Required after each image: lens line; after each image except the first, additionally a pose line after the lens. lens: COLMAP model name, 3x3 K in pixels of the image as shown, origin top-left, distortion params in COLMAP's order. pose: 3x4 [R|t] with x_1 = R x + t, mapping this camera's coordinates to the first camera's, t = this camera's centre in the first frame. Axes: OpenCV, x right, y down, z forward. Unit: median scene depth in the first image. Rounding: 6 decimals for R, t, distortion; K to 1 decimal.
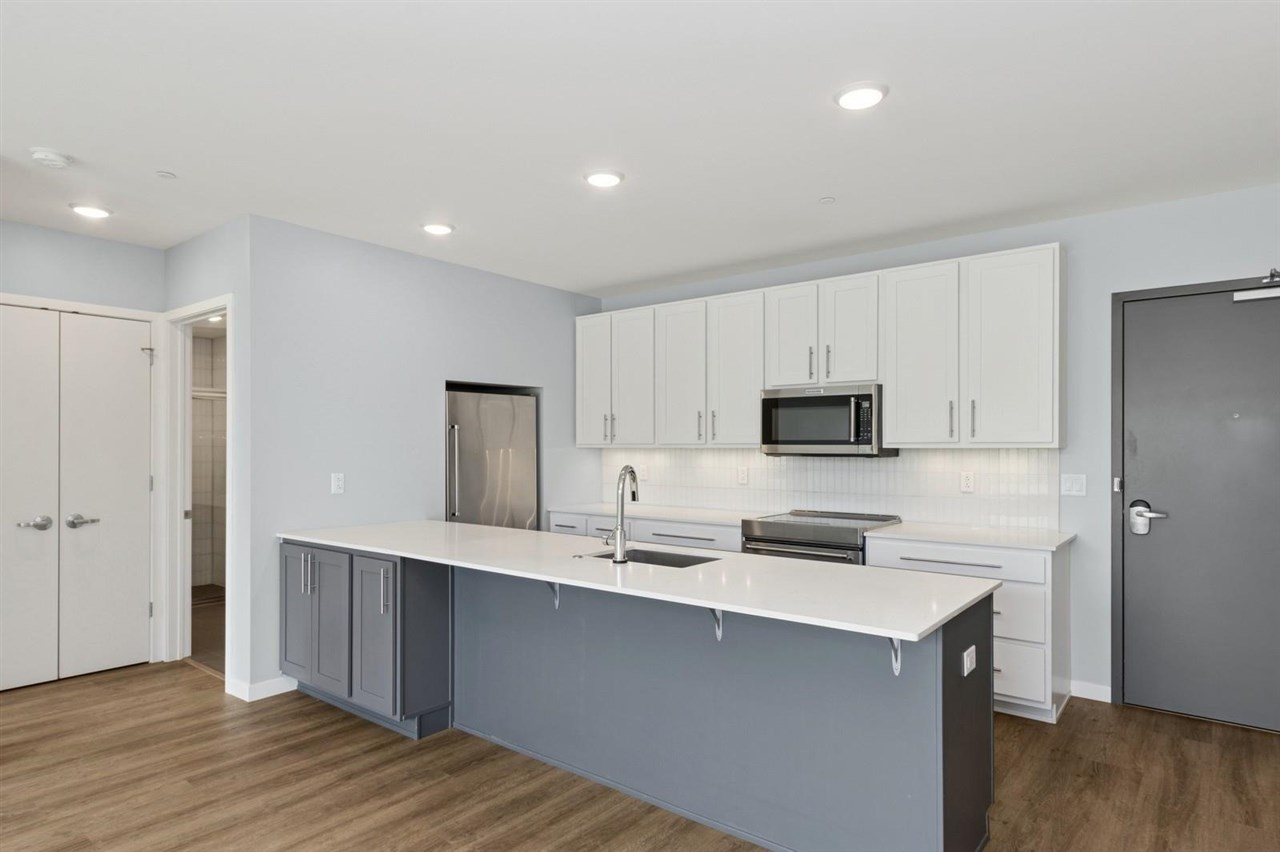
lens RADIAL K [[720.6, 0, 639.9], [0, 720.6, 446.6], [0, 0, 1]] dist [0.001662, 0.001657]
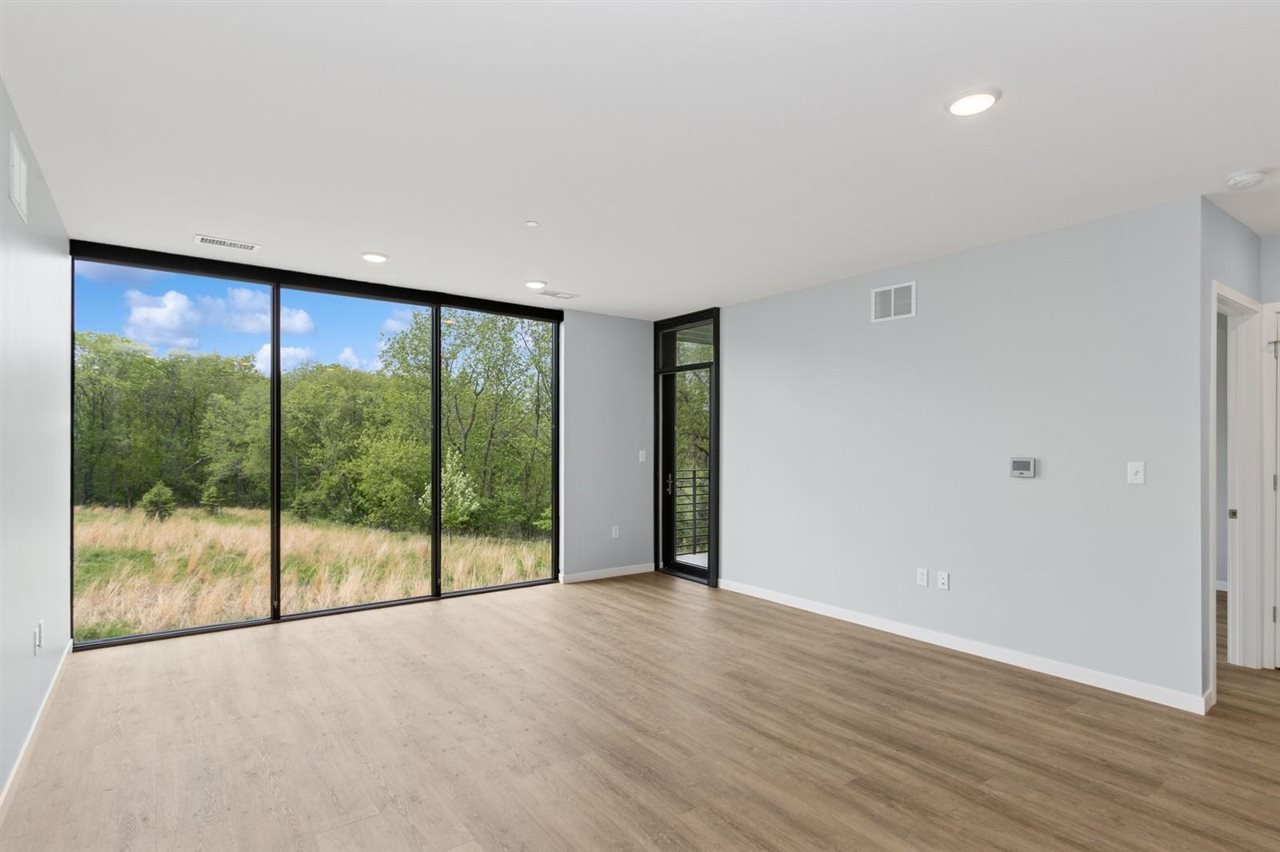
lens RADIAL K [[649.6, 0, 639.6], [0, 649.6, 442.8], [0, 0, 1]] dist [0.001211, -0.000052]
pose [[-0.259427, 0.001594, -0.965762, 0.301510], [-0.003629, 0.999990, 0.002625, -0.000068], [0.965756, 0.004186, -0.259418, 0.306191]]
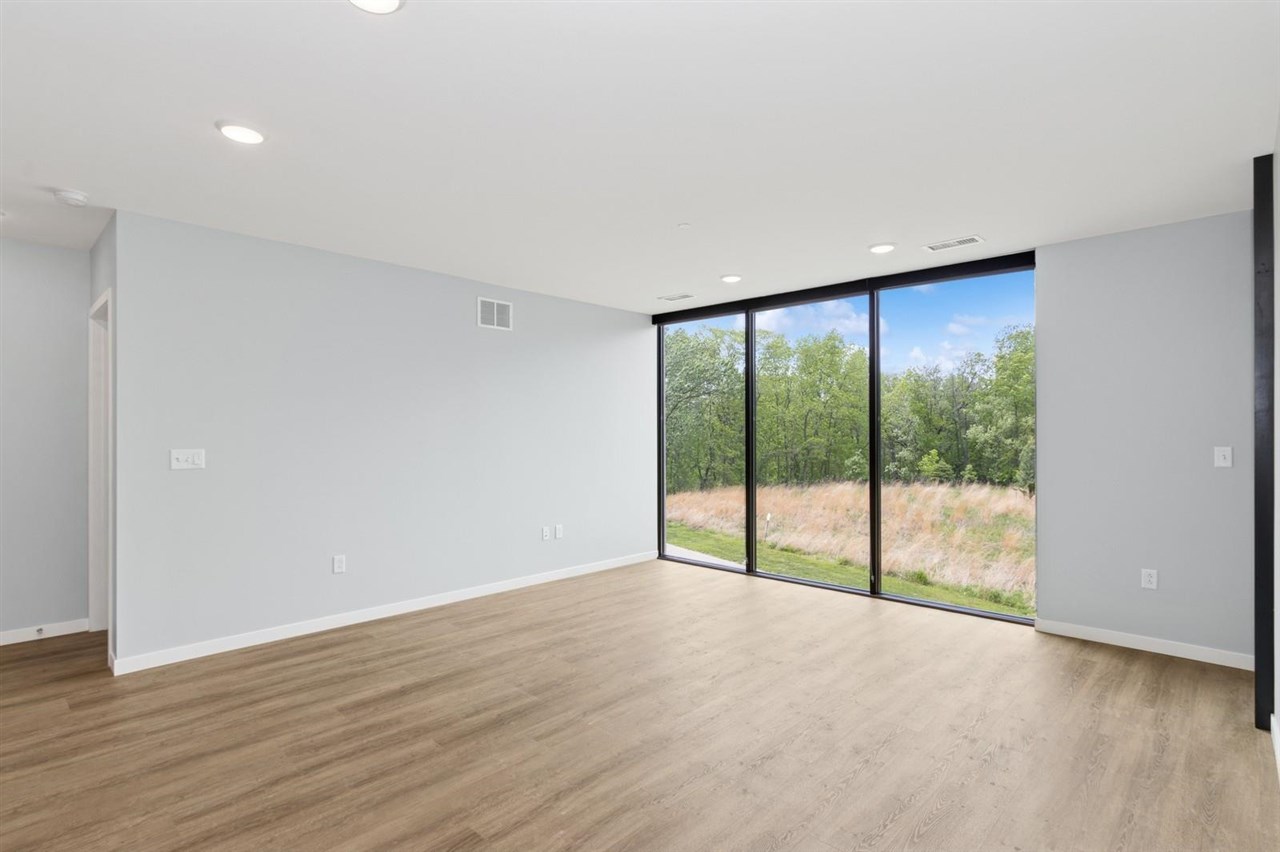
lens RADIAL K [[633.2, 0, 643.3], [0, 633.2, 432.3], [0, 0, 1]] dist [0.002869, 0.000818]
pose [[-0.996575, 0.002796, 0.082648, -0.619783], [0.002689, 0.999995, -0.001401, 0.001626], [-0.082651, -0.001174, -0.996578, 0.901853]]
